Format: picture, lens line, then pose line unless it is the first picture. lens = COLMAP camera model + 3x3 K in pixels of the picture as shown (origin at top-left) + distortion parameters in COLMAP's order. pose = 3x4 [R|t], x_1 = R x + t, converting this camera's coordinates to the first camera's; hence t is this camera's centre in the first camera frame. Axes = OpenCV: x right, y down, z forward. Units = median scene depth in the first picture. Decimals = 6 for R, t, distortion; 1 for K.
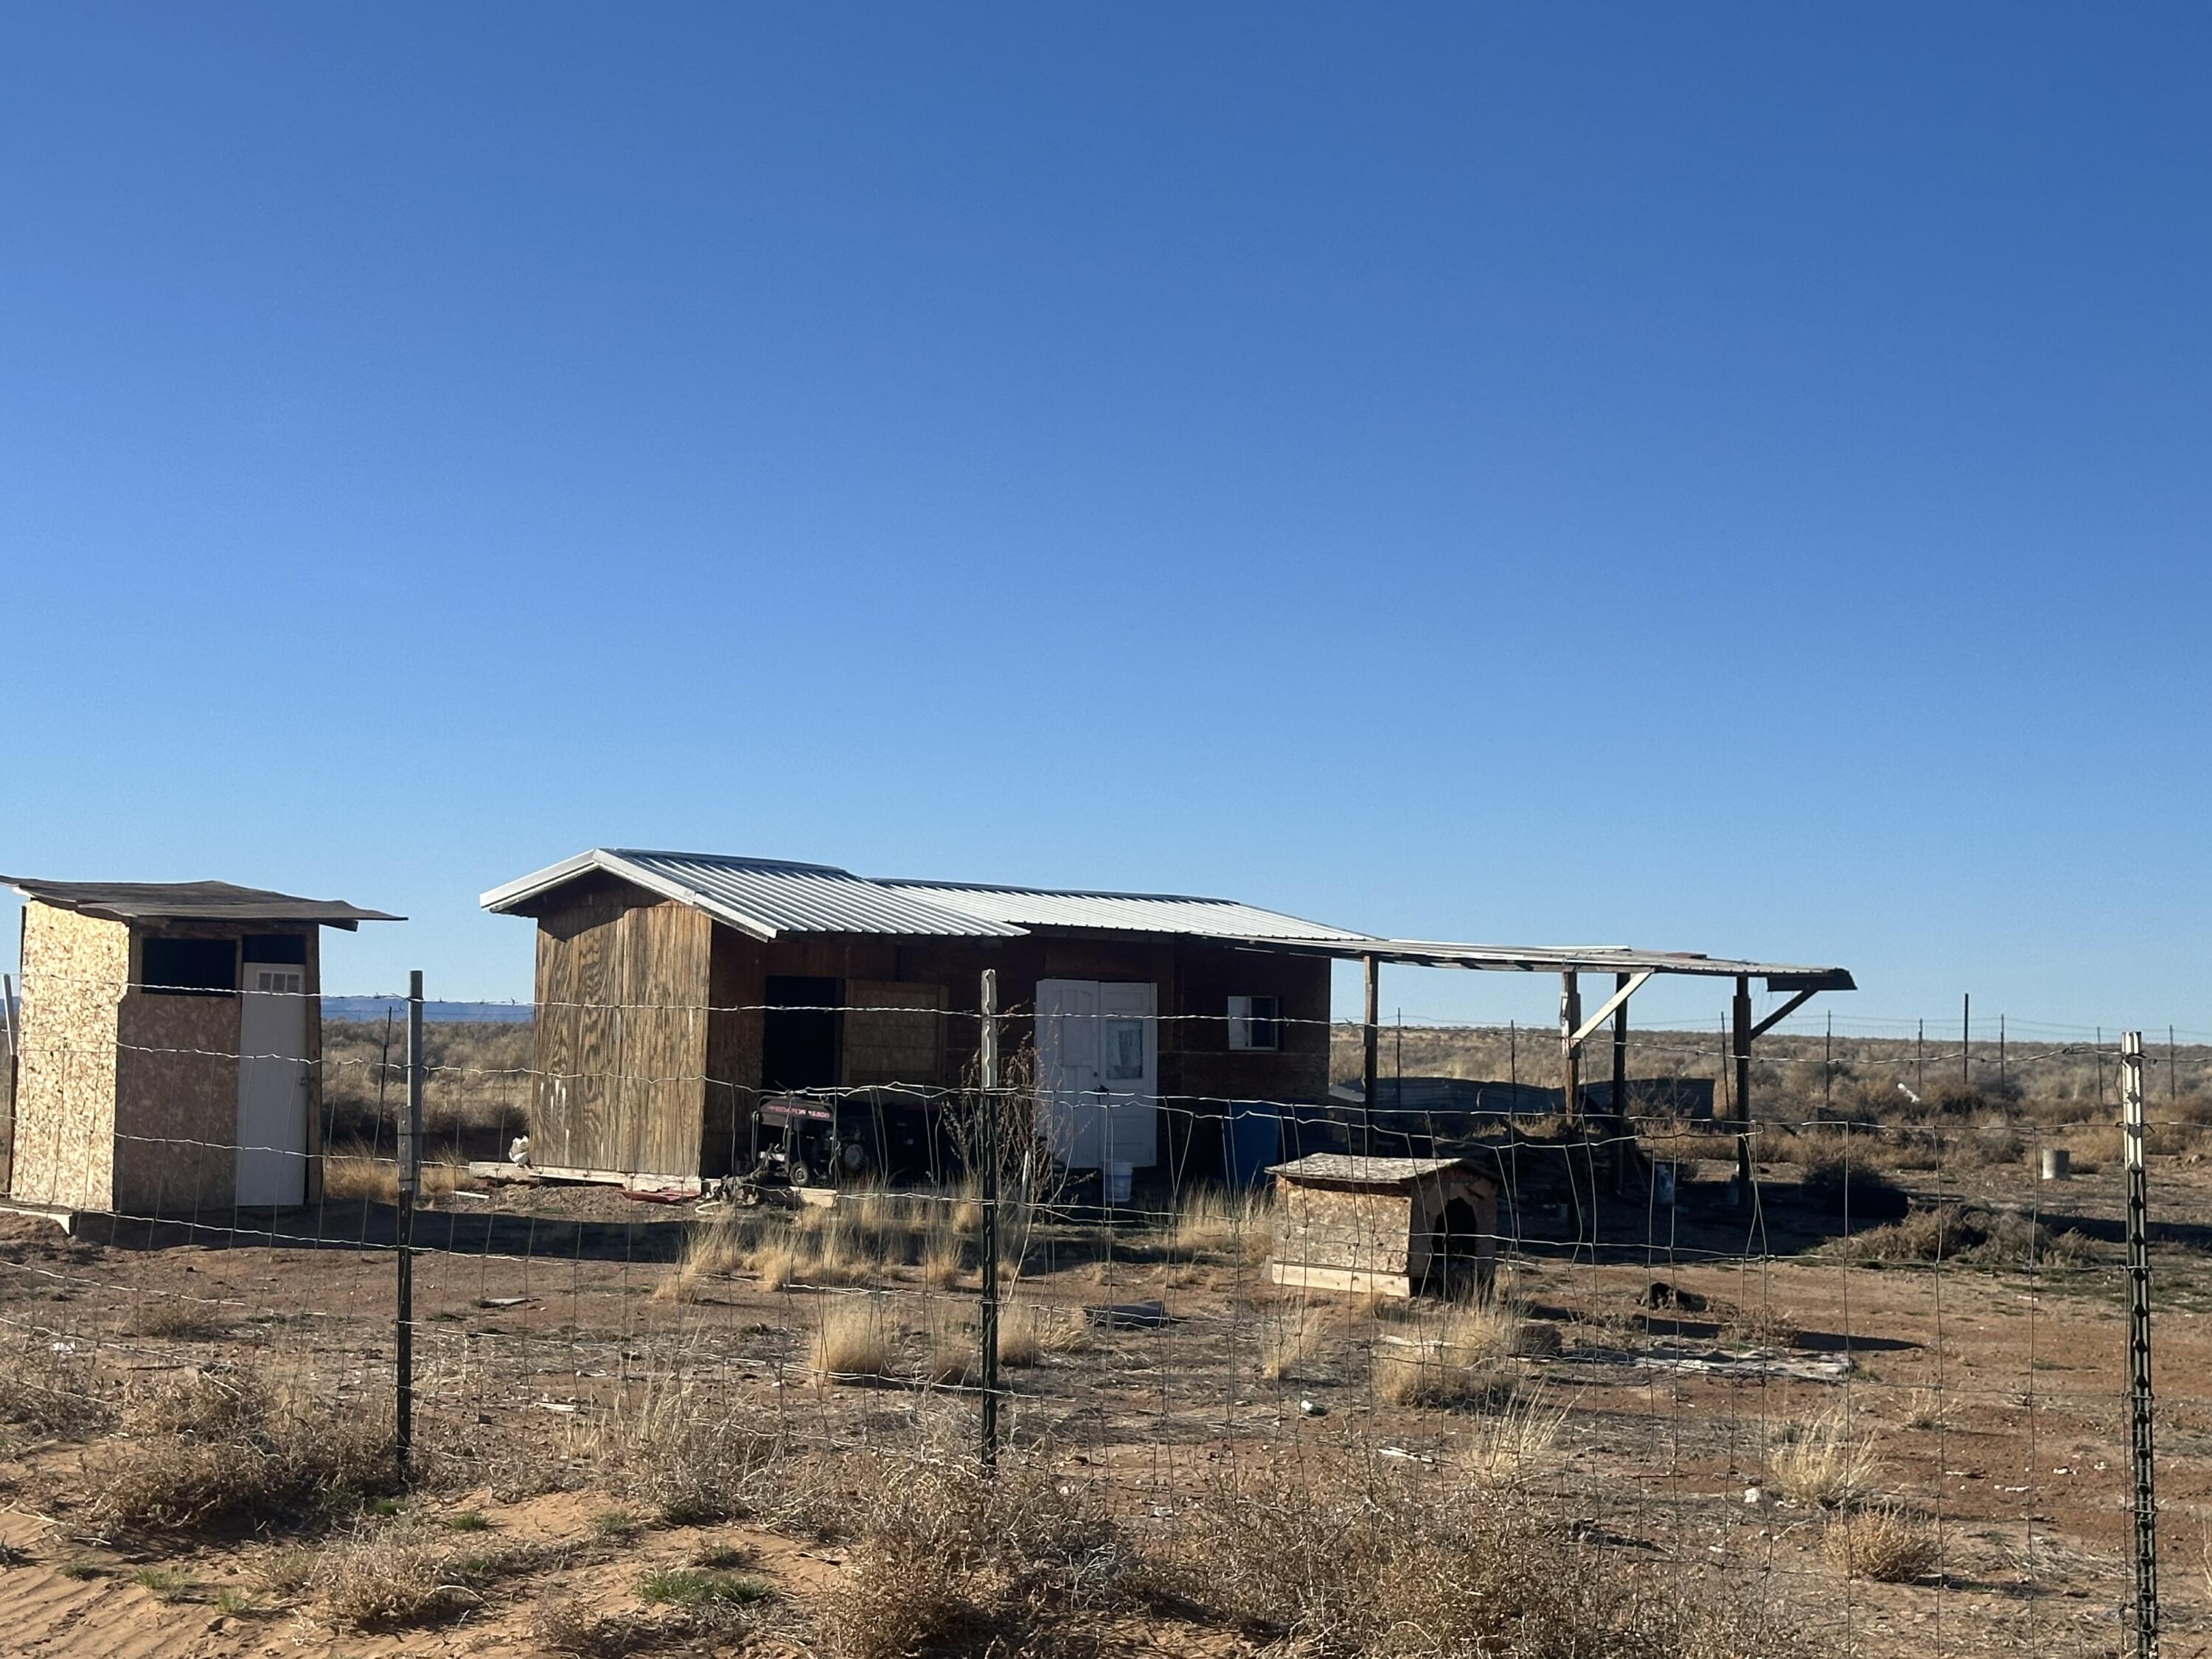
lens RADIAL K [[3755.0, 0, 1107.0], [0, 3755.0, 829.8], [0, 0, 1]] dist [0.024678, 0.106671]
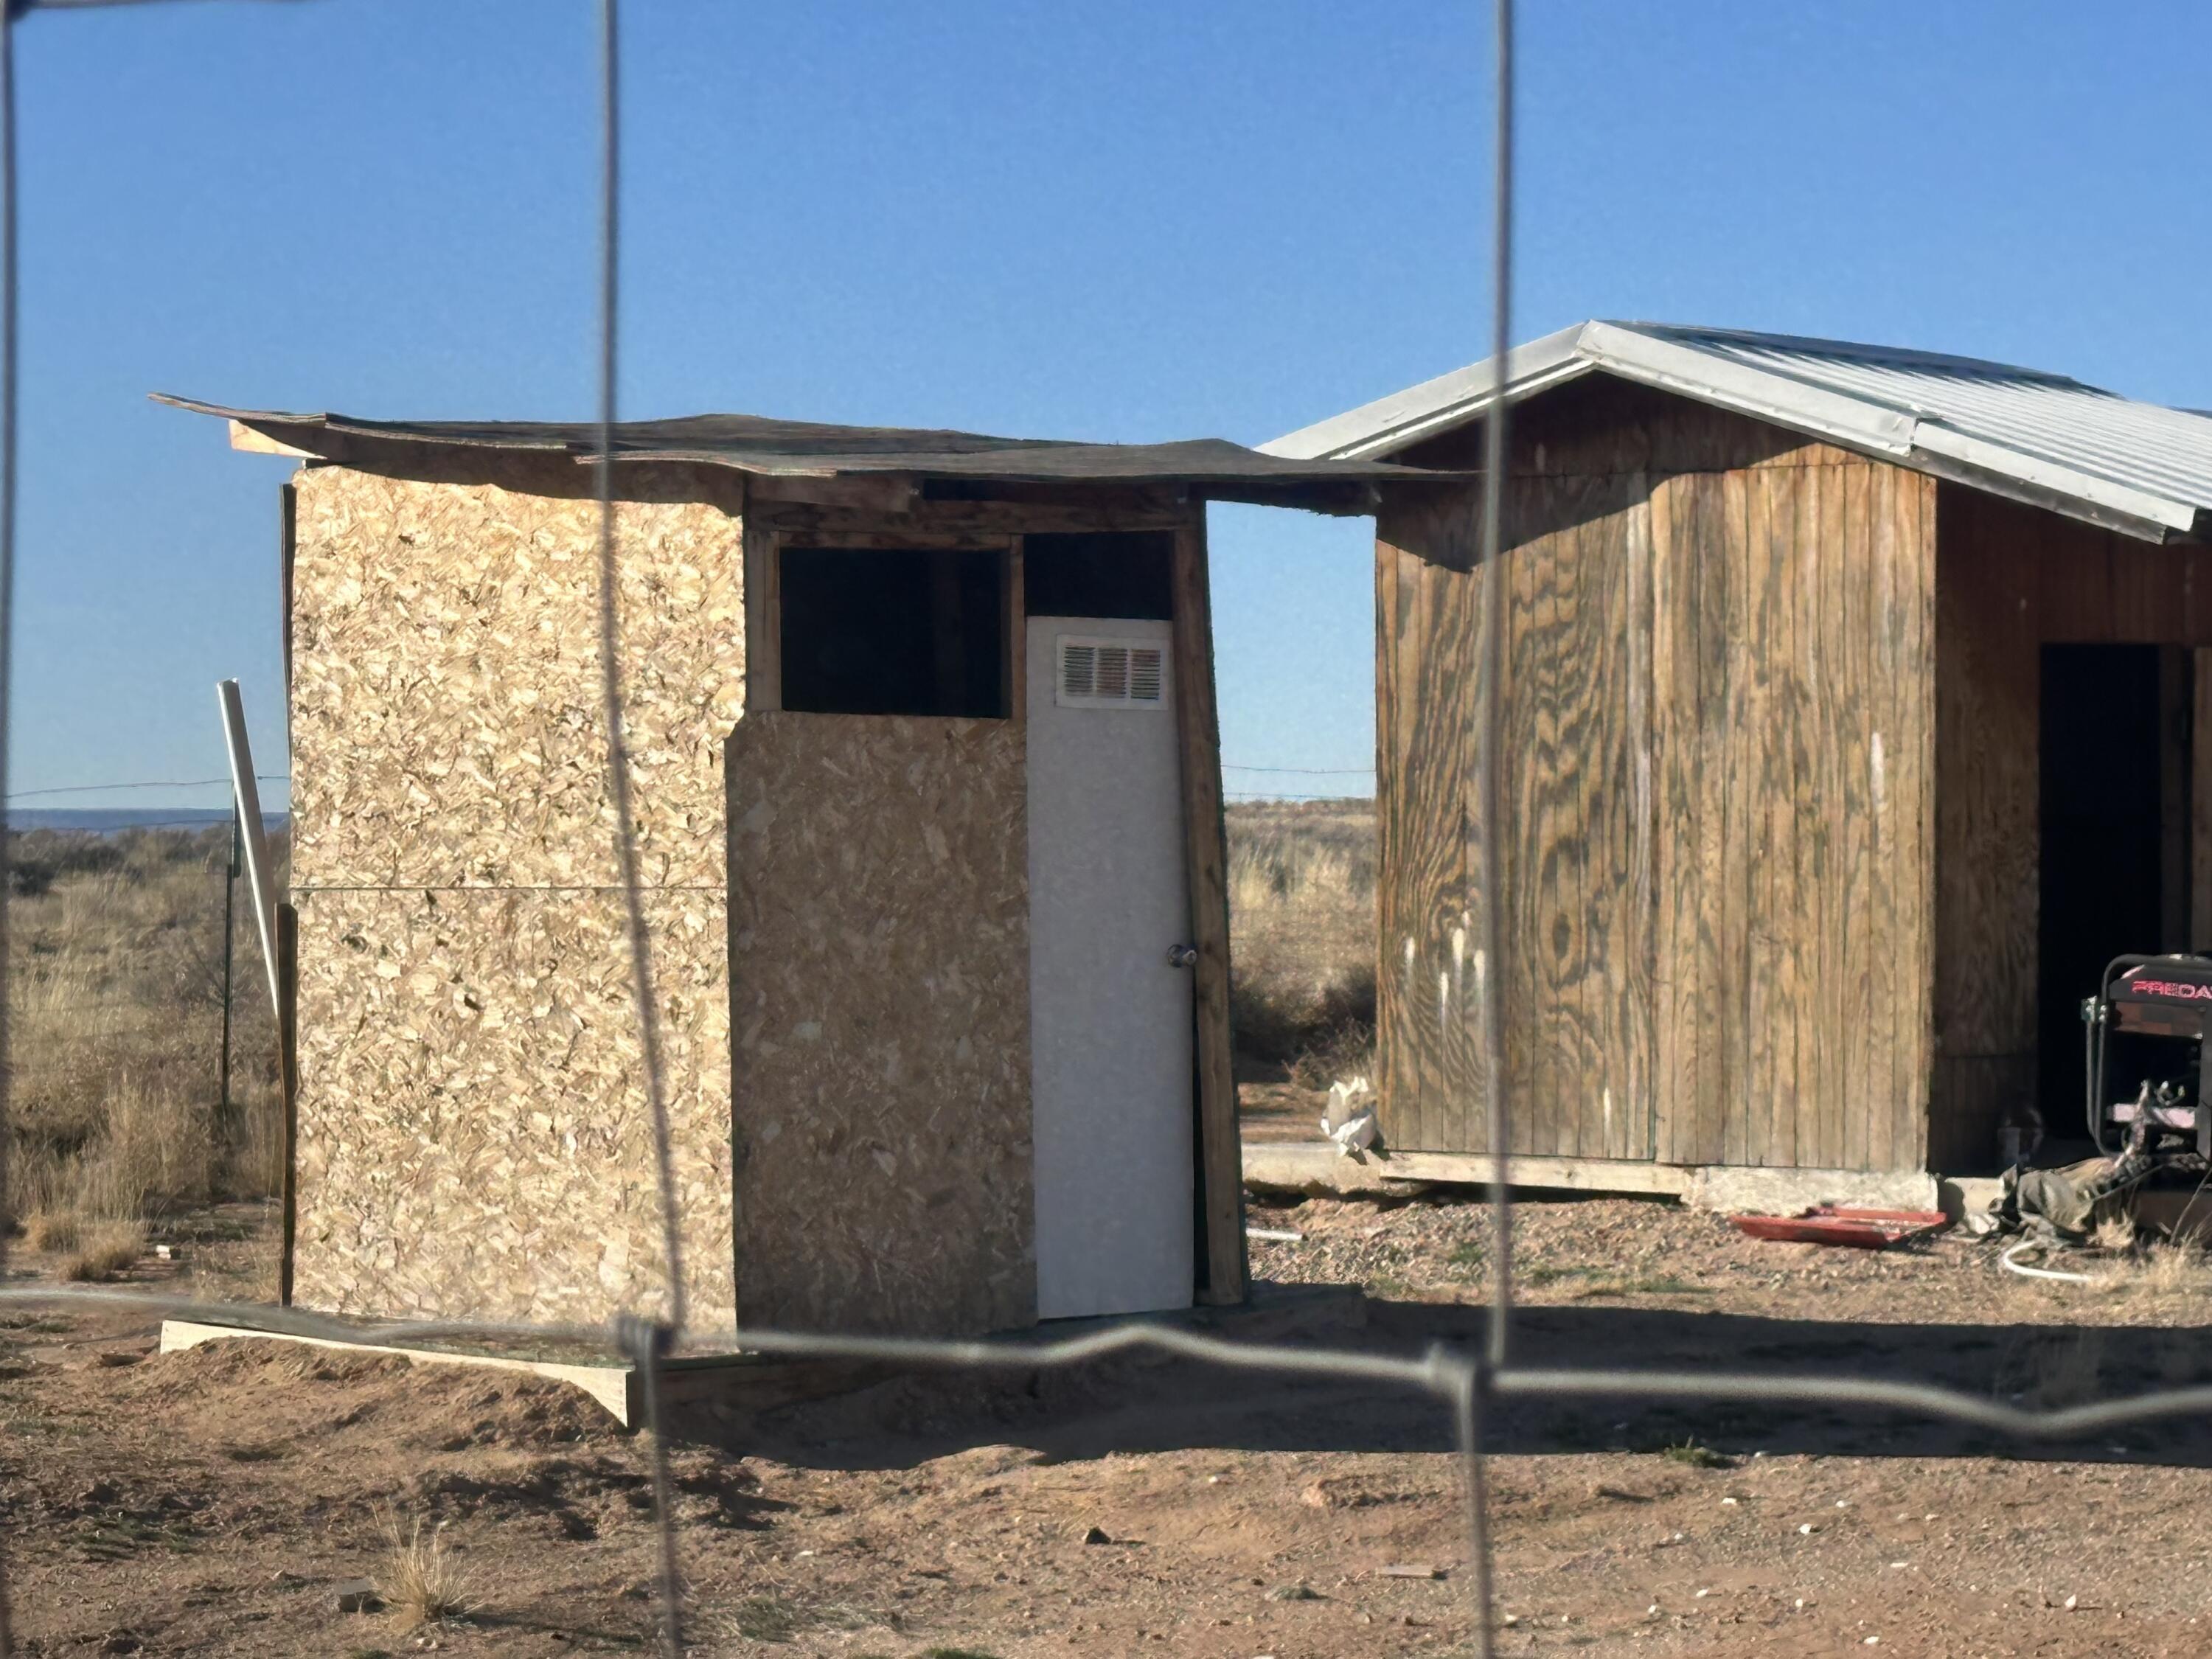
lens RADIAL K [[6377.1, 0, 1105.1], [0, 6377.1, 829.3], [0, 0, 1]] dist [0.076688, 1.062521]
pose [[0.999378, -0.029800, 0.018878, -0.202720], [0.028713, 0.998049, 0.055438, 0.019549], [-0.020494, -0.054861, 0.998284, 0.359865]]
